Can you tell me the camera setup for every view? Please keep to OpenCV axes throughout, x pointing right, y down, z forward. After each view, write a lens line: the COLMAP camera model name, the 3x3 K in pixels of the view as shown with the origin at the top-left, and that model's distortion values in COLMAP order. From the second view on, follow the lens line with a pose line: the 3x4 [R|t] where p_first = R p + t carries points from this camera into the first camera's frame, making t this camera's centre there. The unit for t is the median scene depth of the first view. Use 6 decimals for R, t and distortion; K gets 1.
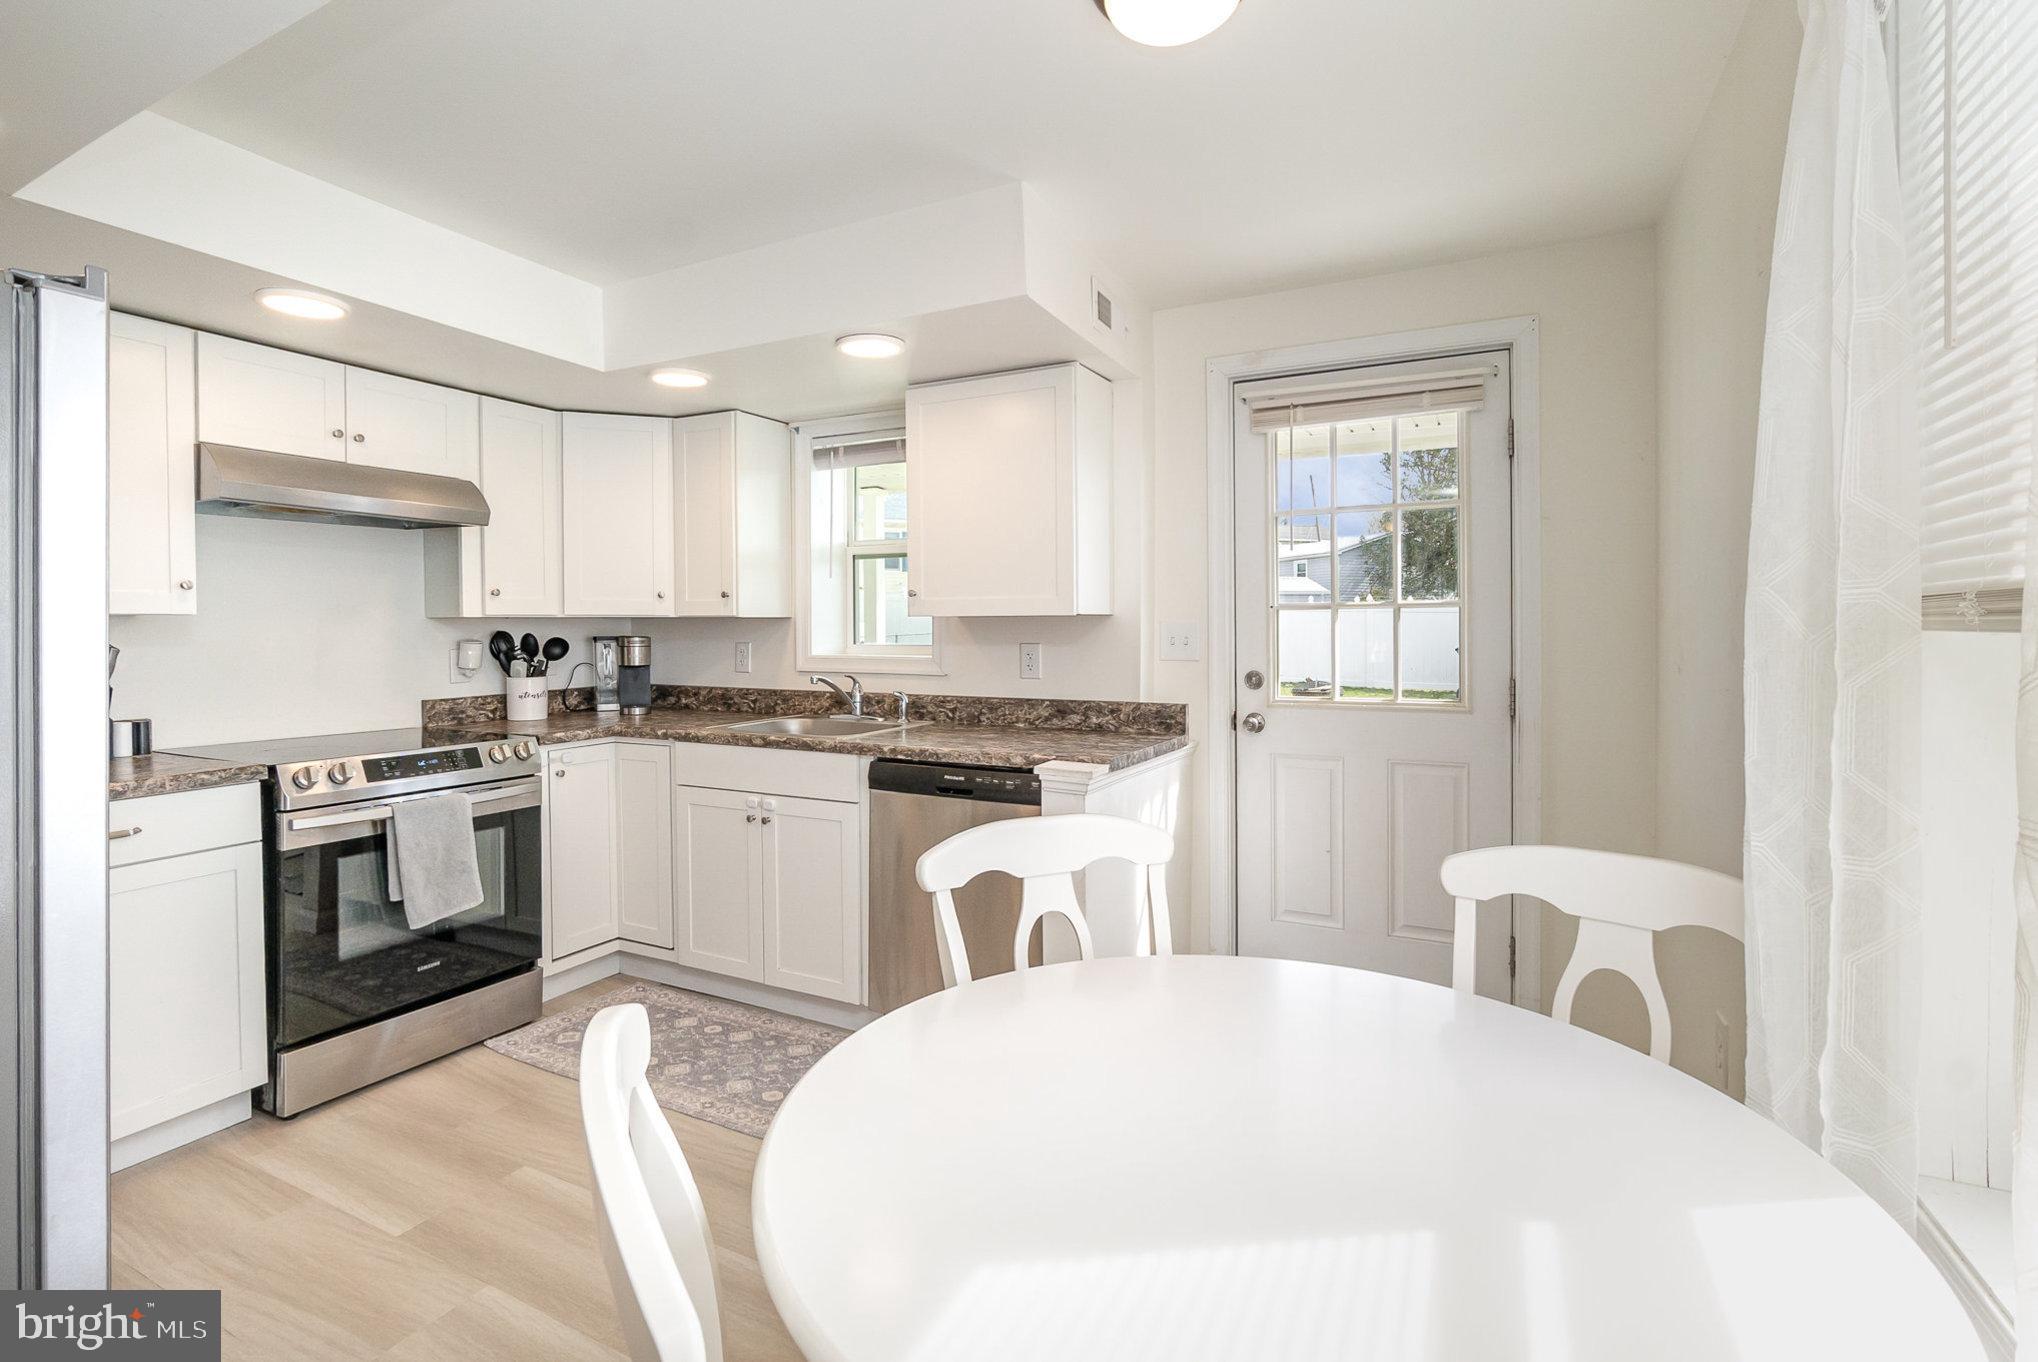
lens RADIAL K [[976.9, 0, 1009.2], [0, 976.9, 645.0], [0, 0, 1]] dist [-0.001595, -0.000019]
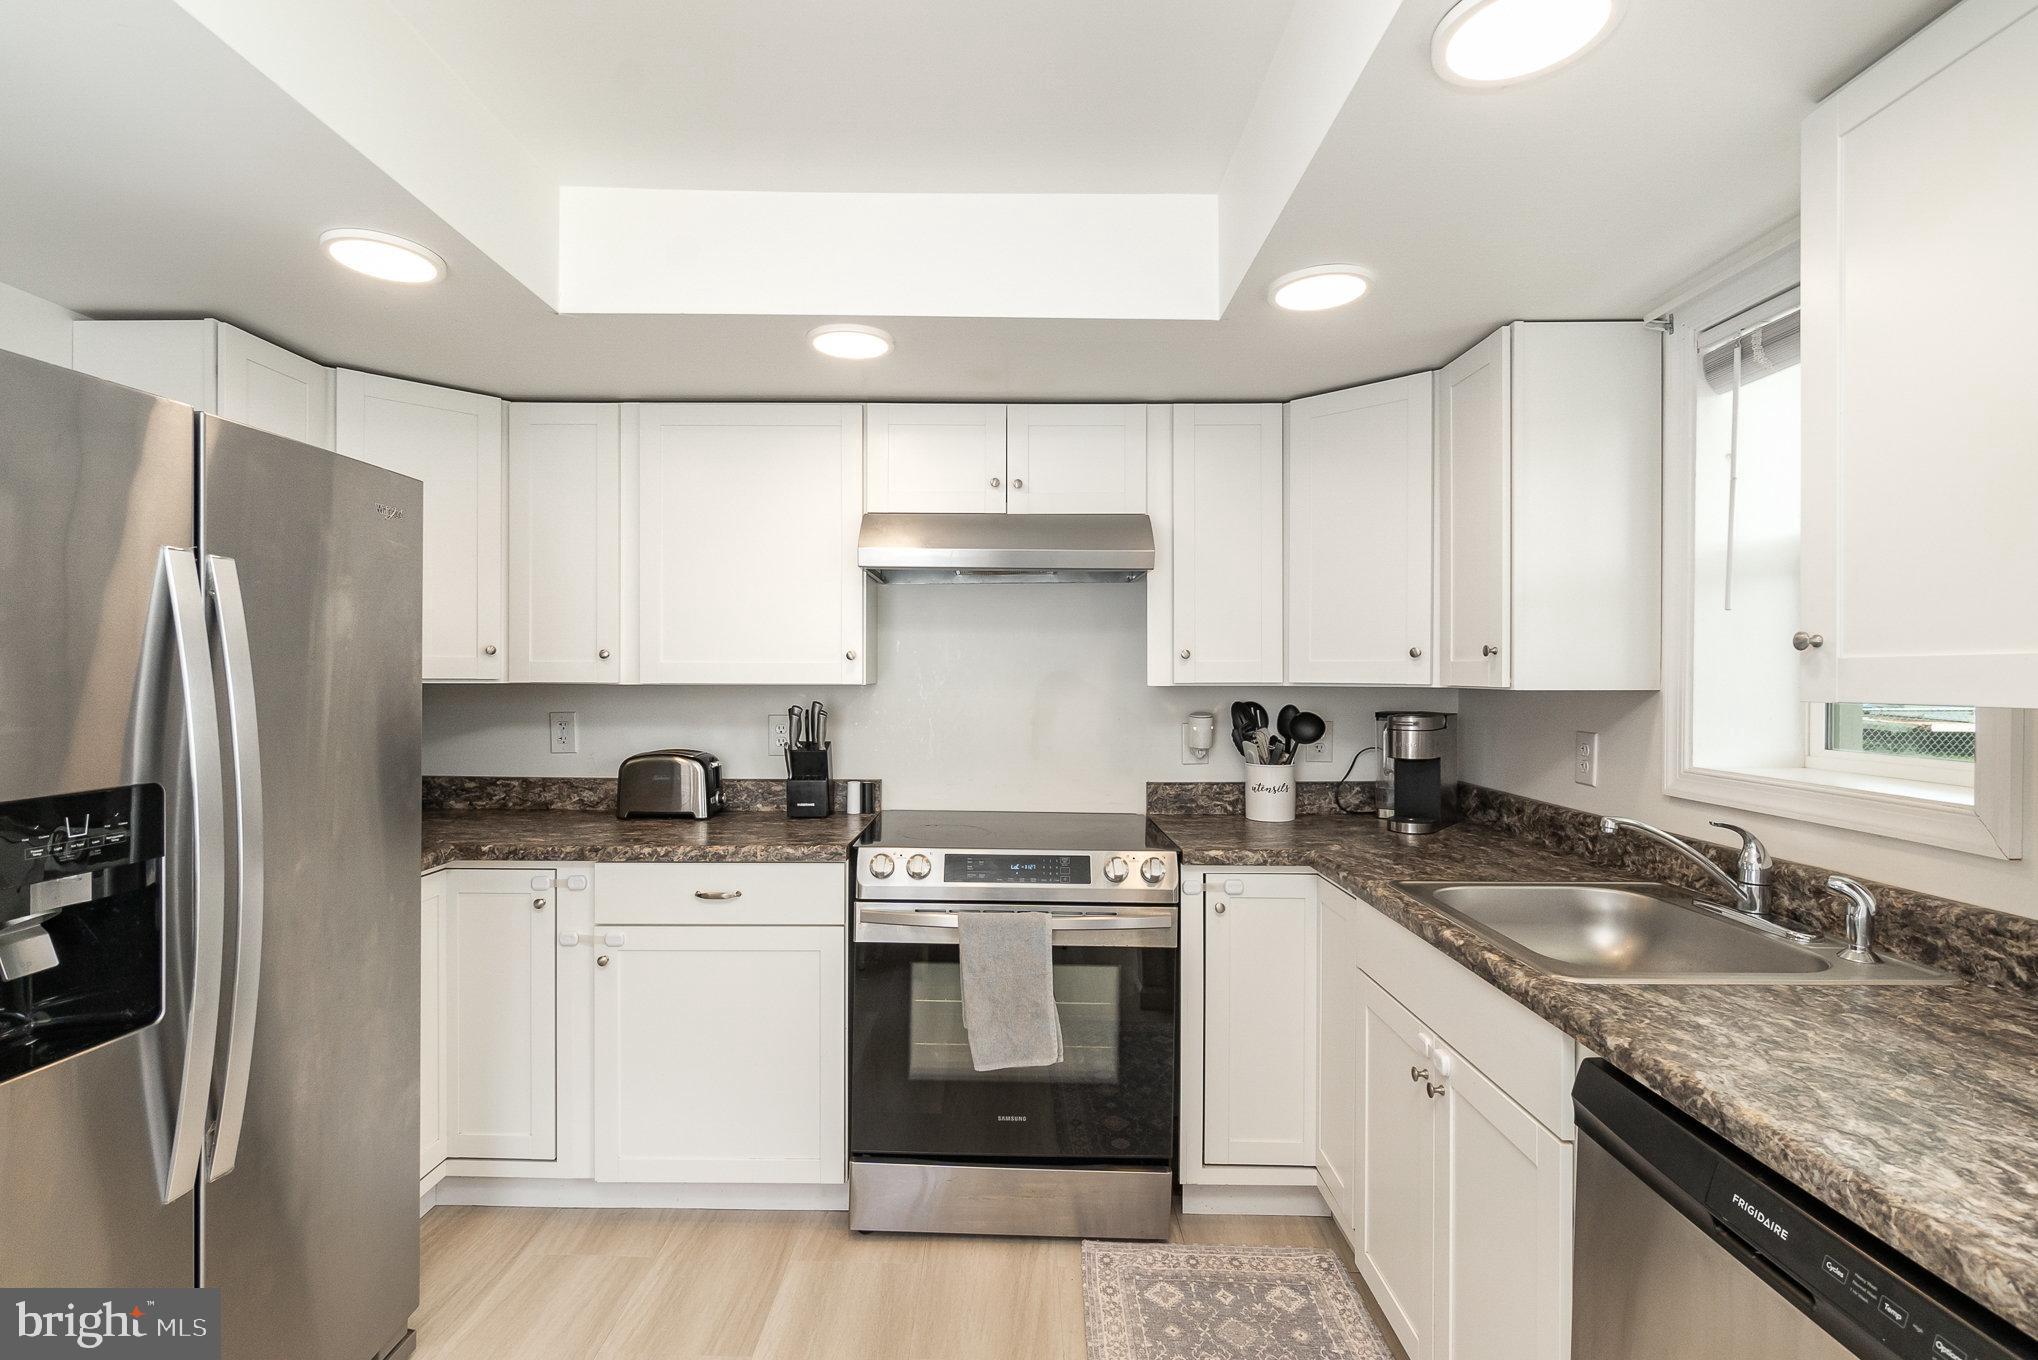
lens RADIAL K [[967.2, 0, 990.7], [0, 967.2, 684.1], [0, 0, 1]] dist [-0.001008, 0.000551]
pose [[0.435259, 0.012591, -0.900217, 0.101536], [-0.023748, 0.999715, 0.002500, -0.029344], [0.899992, 0.020291, 0.435434, 0.539952]]
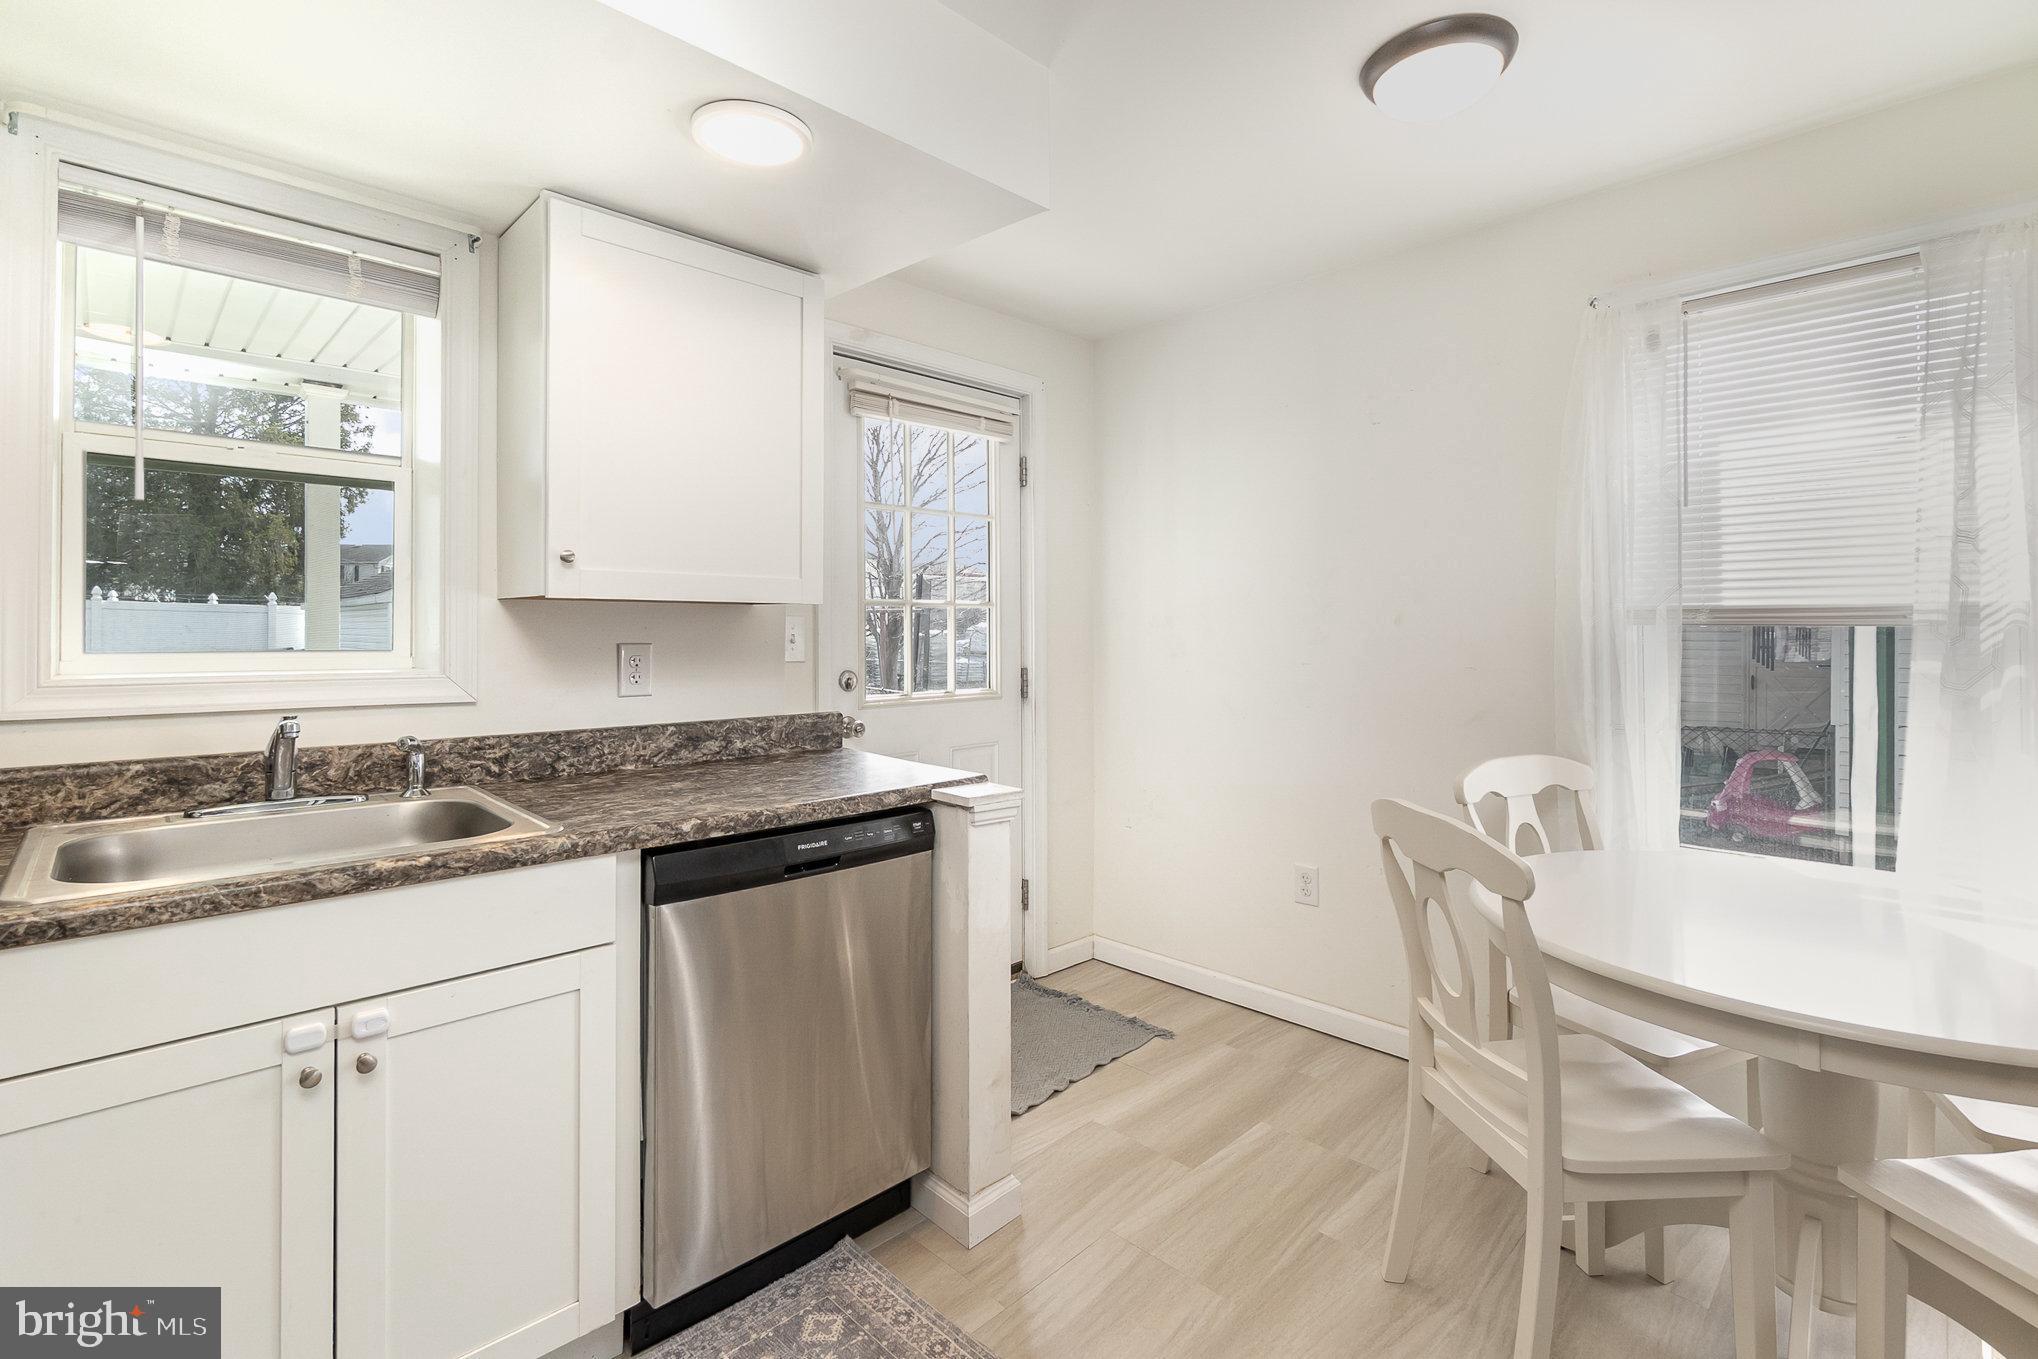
lens RADIAL K [[928.2, 0, 1014.2], [0, 928.2, 614.1], [0, 0, 1]] dist [-0.001773, -0.000123]
pose [[0.311246, 0.019996, 0.950119, -0.527372], [0.013503, 0.999585, -0.025460, -0.002325], [-0.950233, 0.020754, 0.310847, 0.576435]]
